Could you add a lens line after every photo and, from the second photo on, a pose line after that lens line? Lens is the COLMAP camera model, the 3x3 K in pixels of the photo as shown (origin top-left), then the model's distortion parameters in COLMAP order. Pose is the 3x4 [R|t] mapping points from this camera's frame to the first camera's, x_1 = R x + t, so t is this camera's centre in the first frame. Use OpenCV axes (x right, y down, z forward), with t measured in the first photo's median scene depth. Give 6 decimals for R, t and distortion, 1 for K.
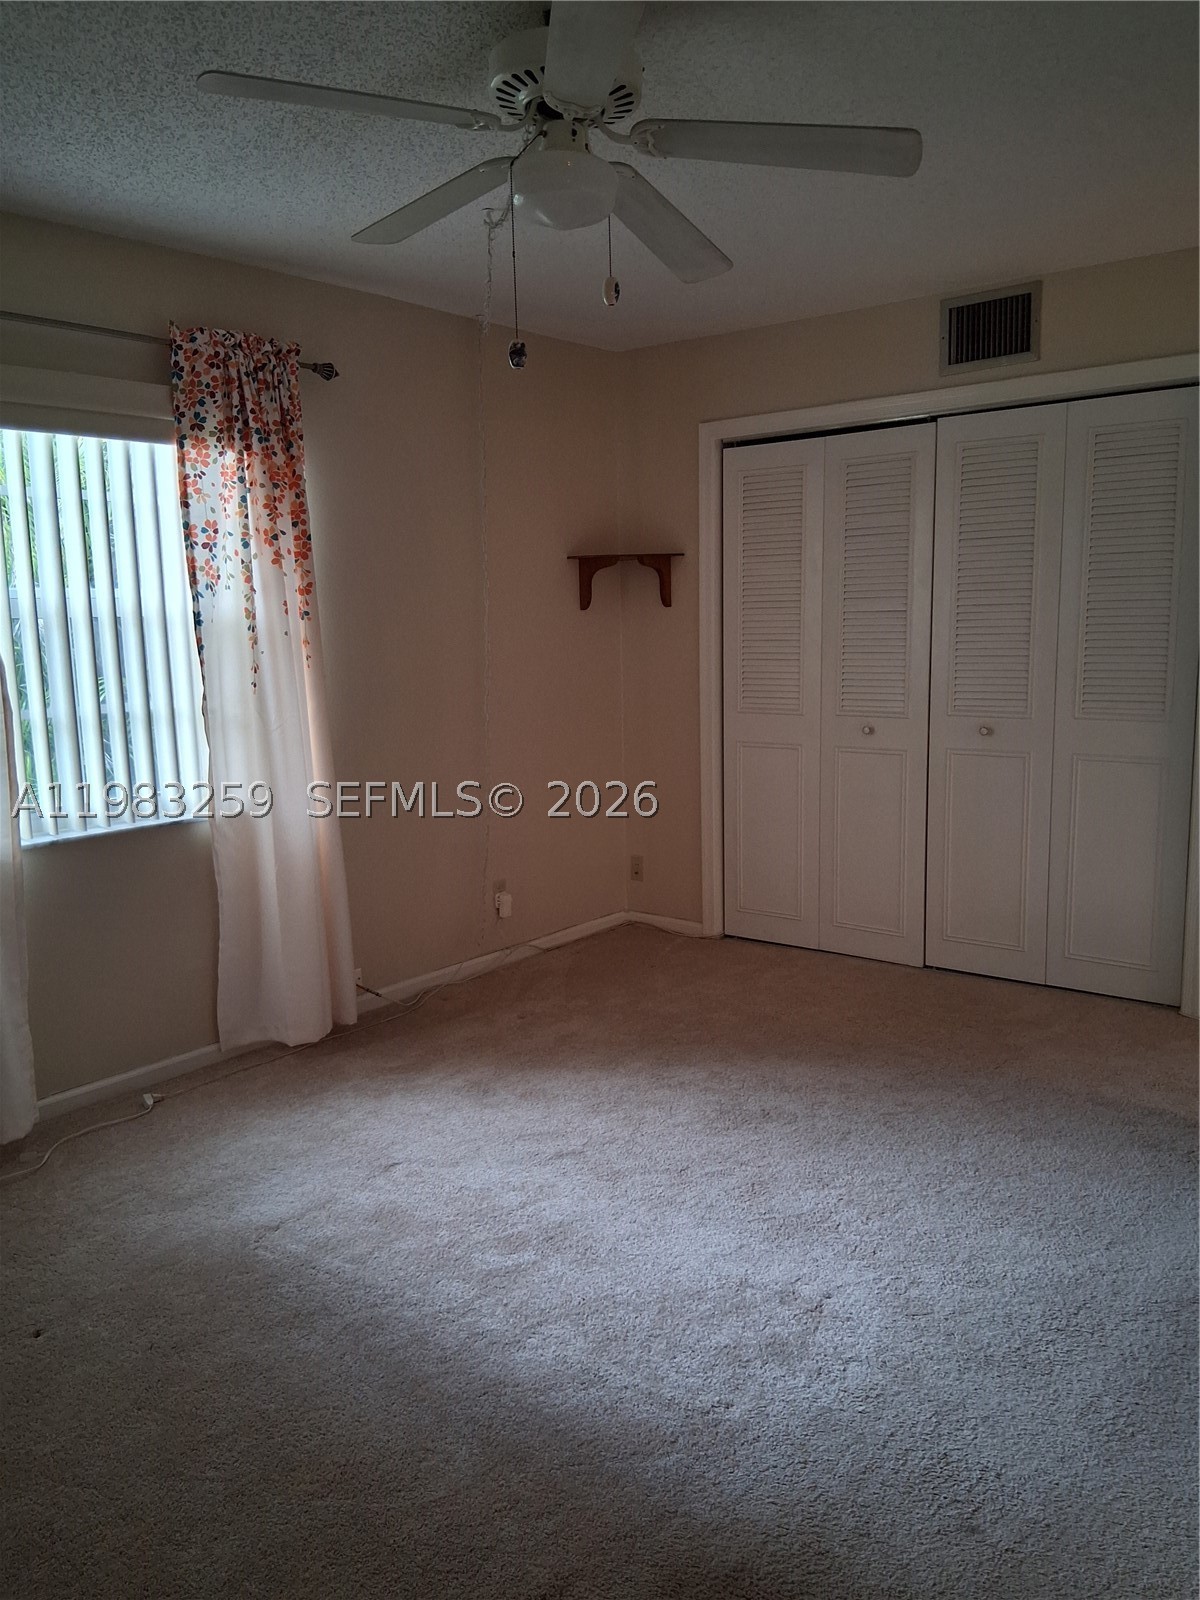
lens RADIAL K [[1250.8, 0, 604.8], [0, 1250.8, 813.7], [0, 0, 1]] dist [0.143738, -0.273882]
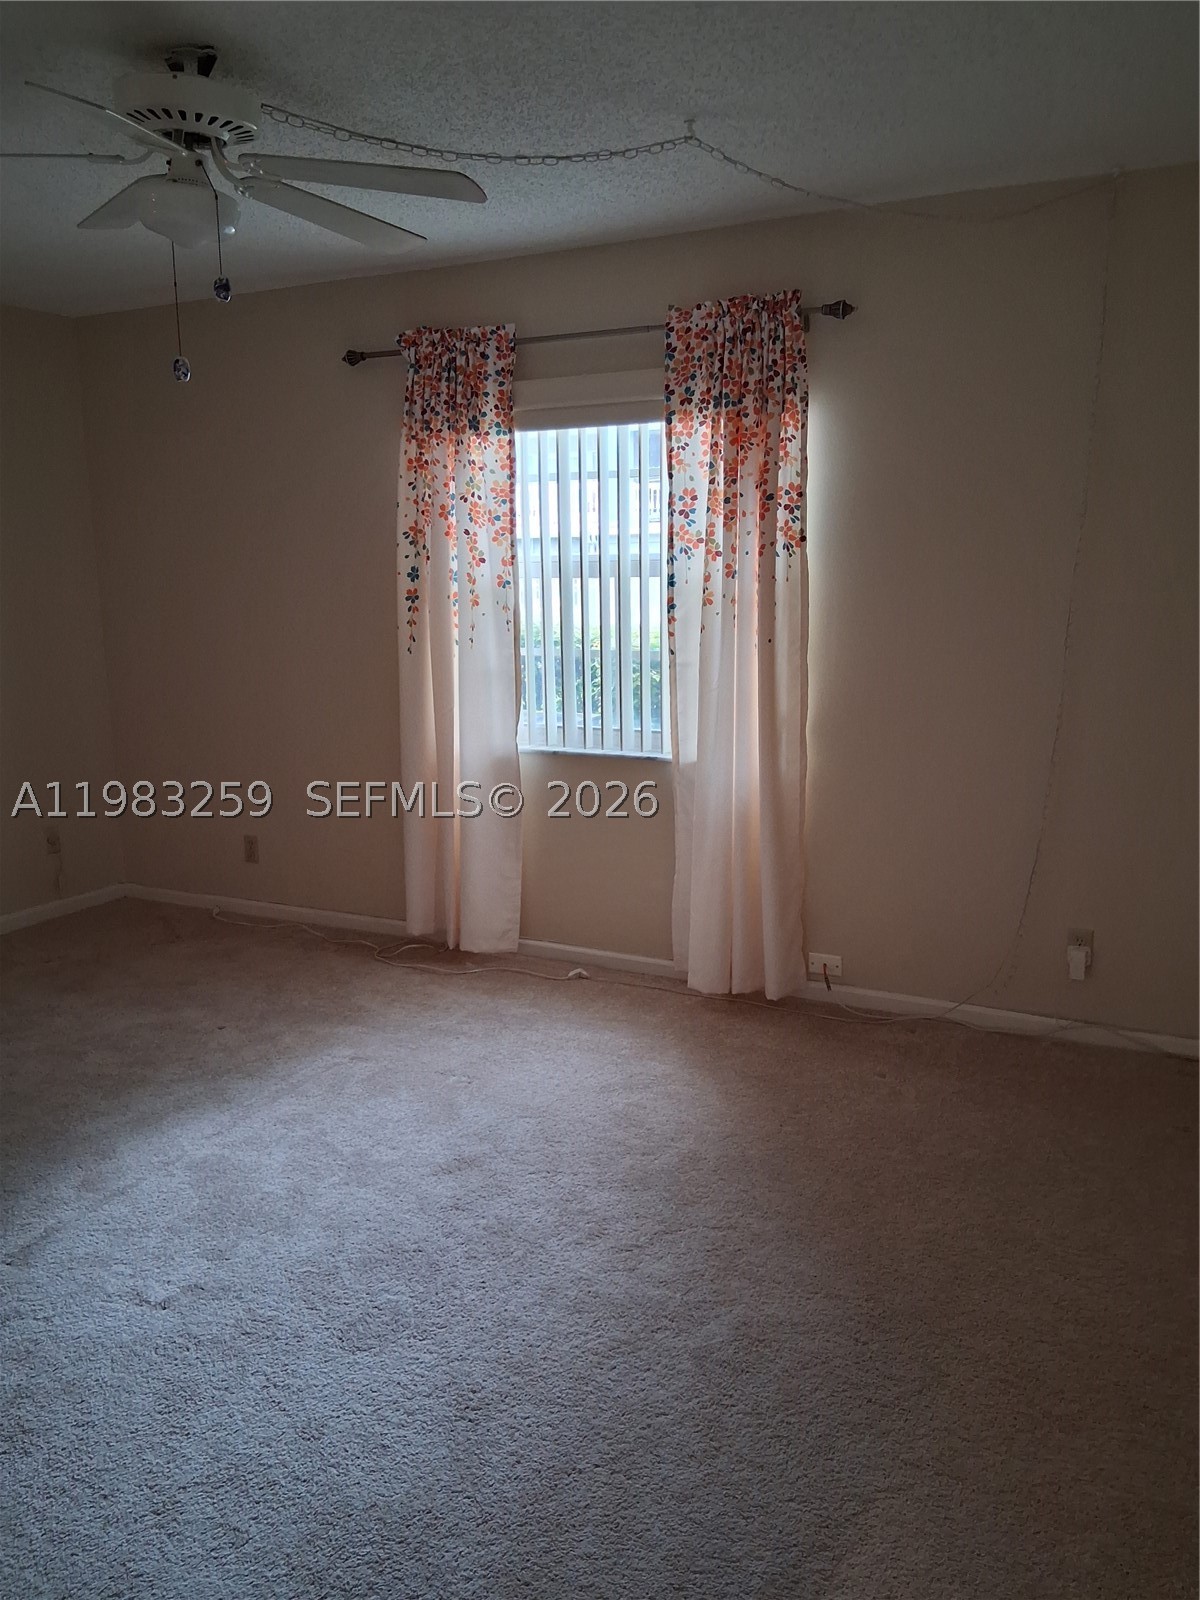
lens RADIAL K [[1250.8, 0, 604.8], [0, 1250.8, 813.7], [0, 0, 1]] dist [0.143738, -0.273882]
pose [[0.195557, 0.208801, -0.958206, 0.763709], [-0.148344, 0.972127, 0.181560, -0.146883], [0.969408, 0.106638, 0.221081, 0.726067]]
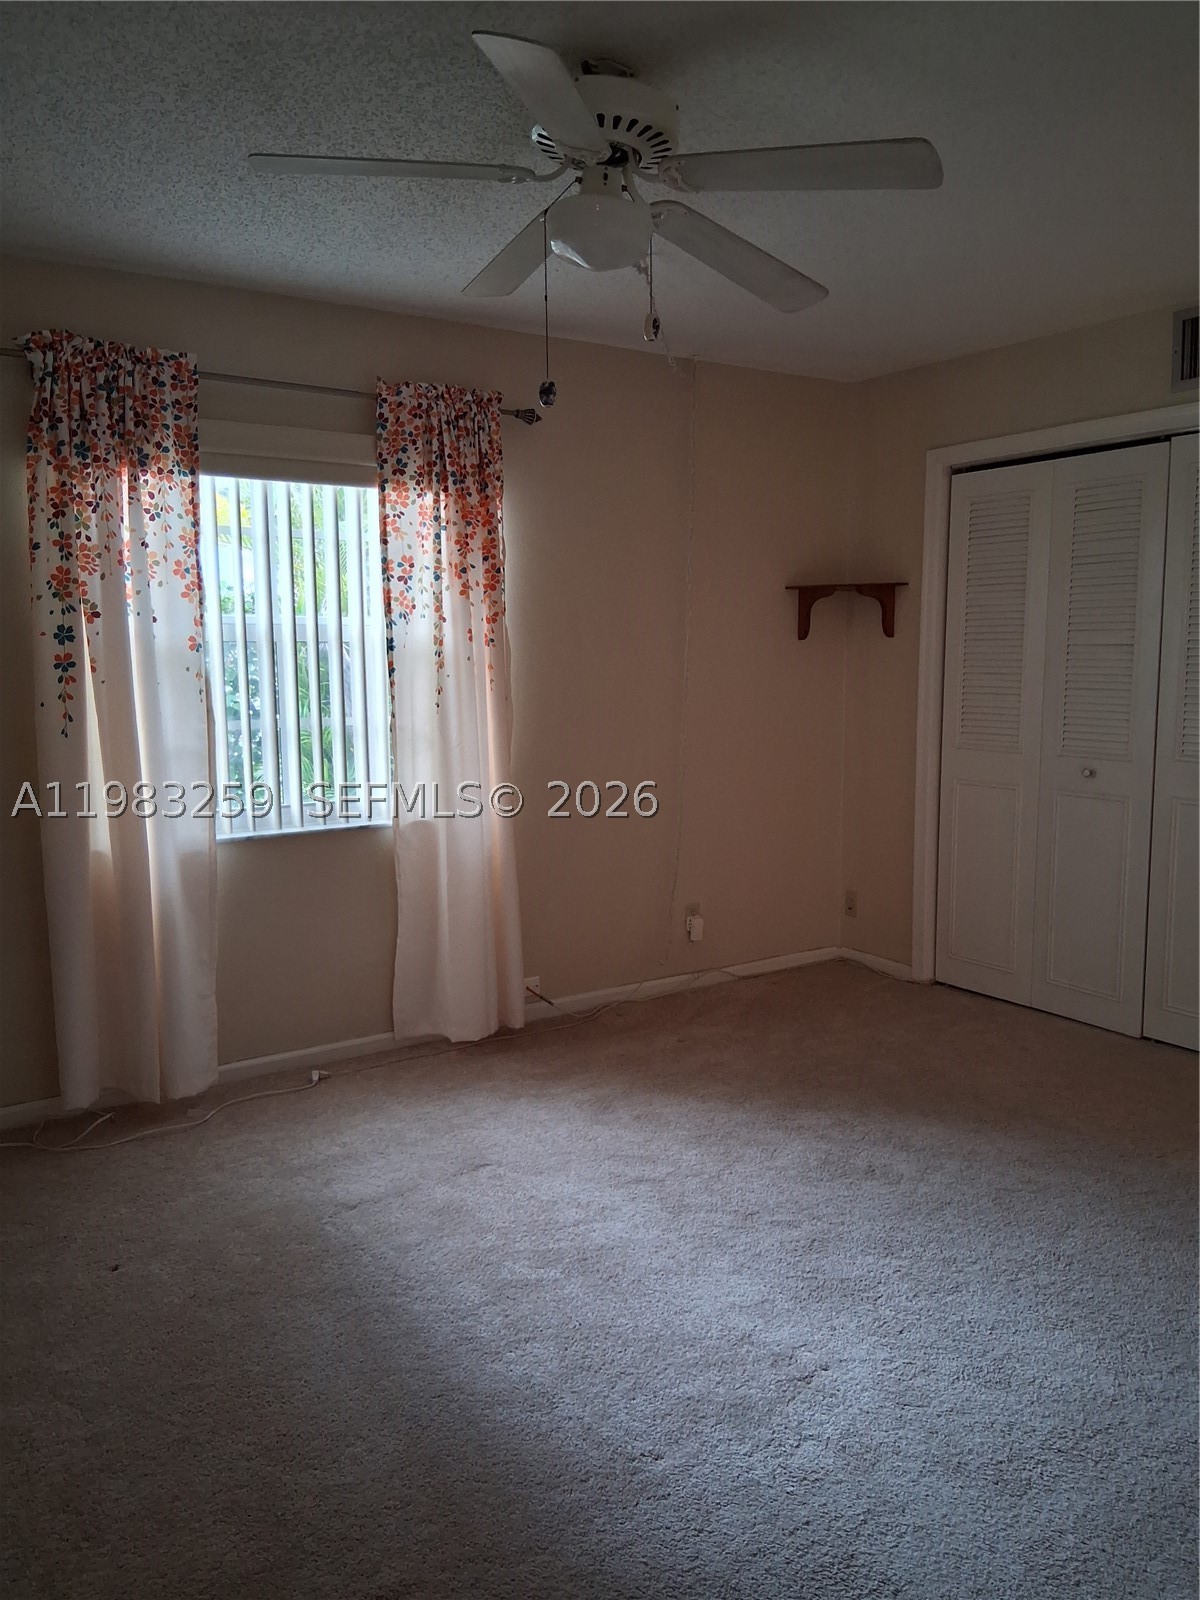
lens RADIAL K [[1225.3, 0, 600.0], [0, 1225.3, 800.0], [0, 0, 1]] dist [0.136312, -0.242348]
pose [[0.952038, 0.052890, -0.301373, 0.184774], [-0.062039, 0.997856, -0.020861, -0.007145], [0.299623, 0.038557, 0.953278, 0.035736]]
